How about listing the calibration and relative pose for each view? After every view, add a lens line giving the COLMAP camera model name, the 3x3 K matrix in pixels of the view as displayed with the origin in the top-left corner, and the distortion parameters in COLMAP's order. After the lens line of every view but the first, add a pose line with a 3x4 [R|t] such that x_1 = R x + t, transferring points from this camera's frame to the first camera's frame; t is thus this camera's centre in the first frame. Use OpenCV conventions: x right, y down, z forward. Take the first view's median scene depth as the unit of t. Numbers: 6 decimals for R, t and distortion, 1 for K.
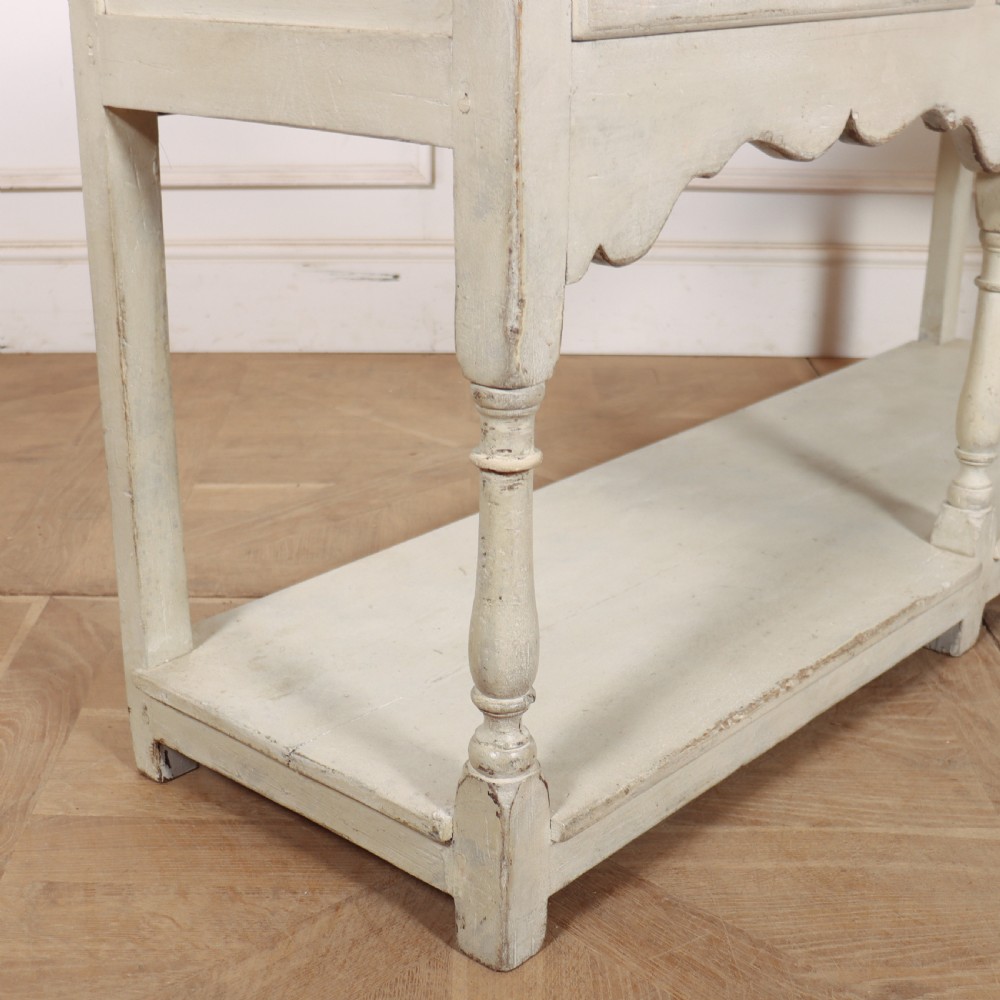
lens RADIAL K [[1590.3, 0, 432.7], [0, 1590.3, 625.5], [0, 0, 1]] dist [-0.168207, 0.099554]
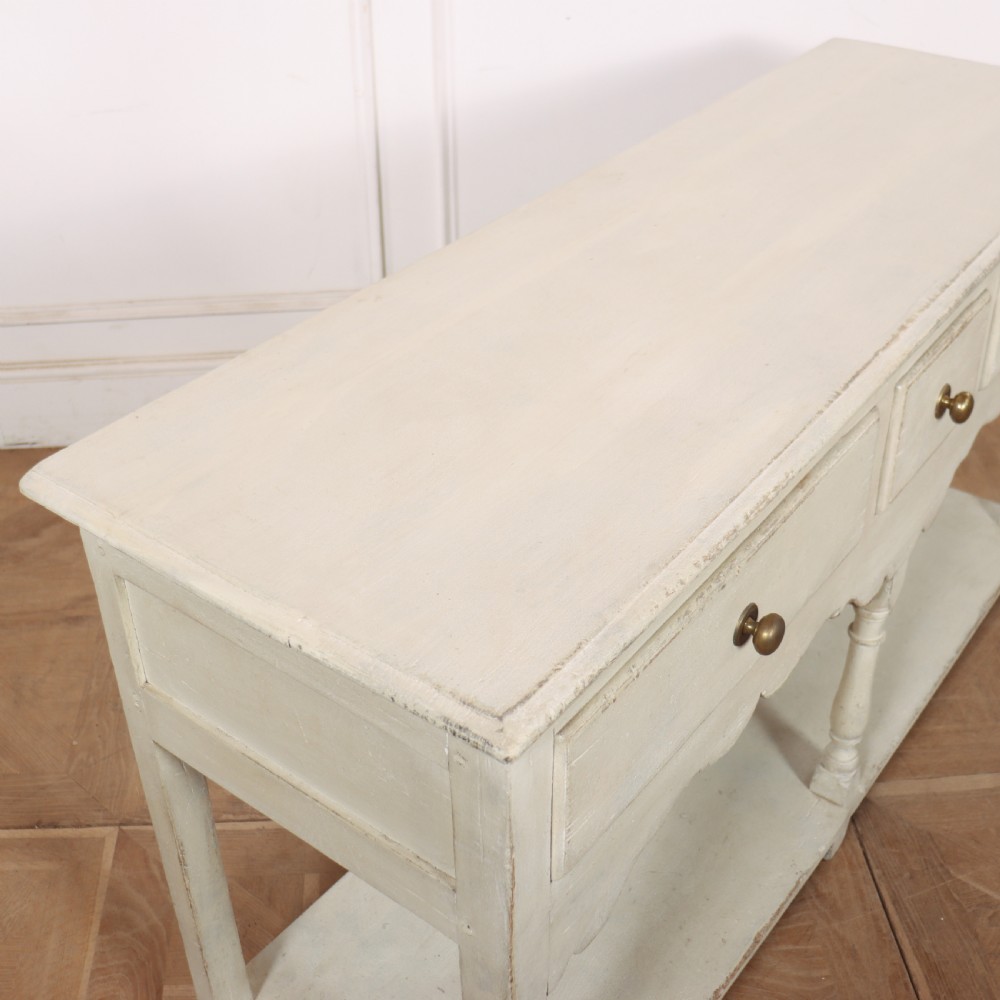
lens RADIAL K [[1291.7, 0, 461.6], [0, 1291.7, 487.7], [0, 0, 1]] dist [-0.143275, 0.074005]
pose [[0.996308, -0.063883, 0.057349, -0.012358], [0.054937, 0.987771, 0.145913, -0.512481], [-0.065969, -0.142224, 0.987634, 0.023132]]
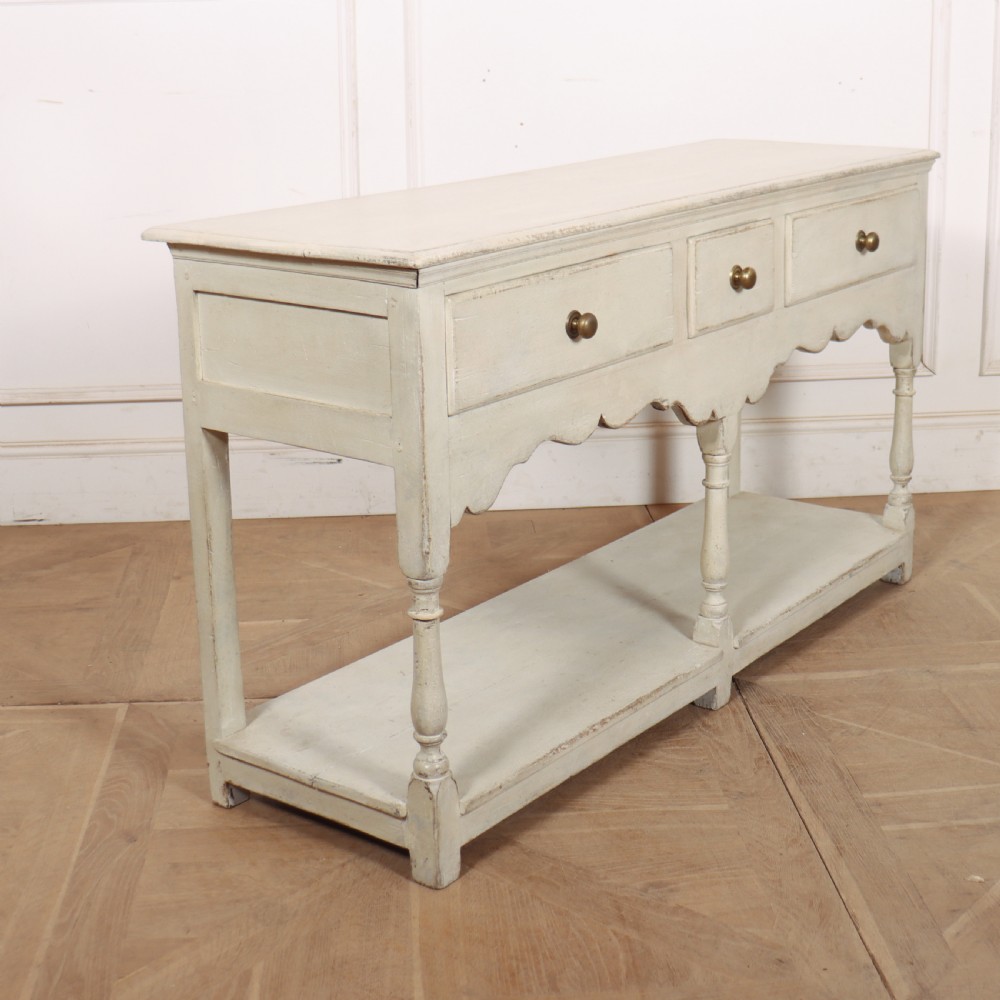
lens RADIAL K [[1649.8, 0, 555.5], [0, 1649.8, 440.0], [0, 0, 1]] dist [-0.191858, 0.140394]
pose [[0.991370, -0.036257, 0.125982, -0.030425], [0.058278, 0.982703, -0.175779, 0.037092], [-0.117429, 0.181604, 0.976335, -0.739665]]
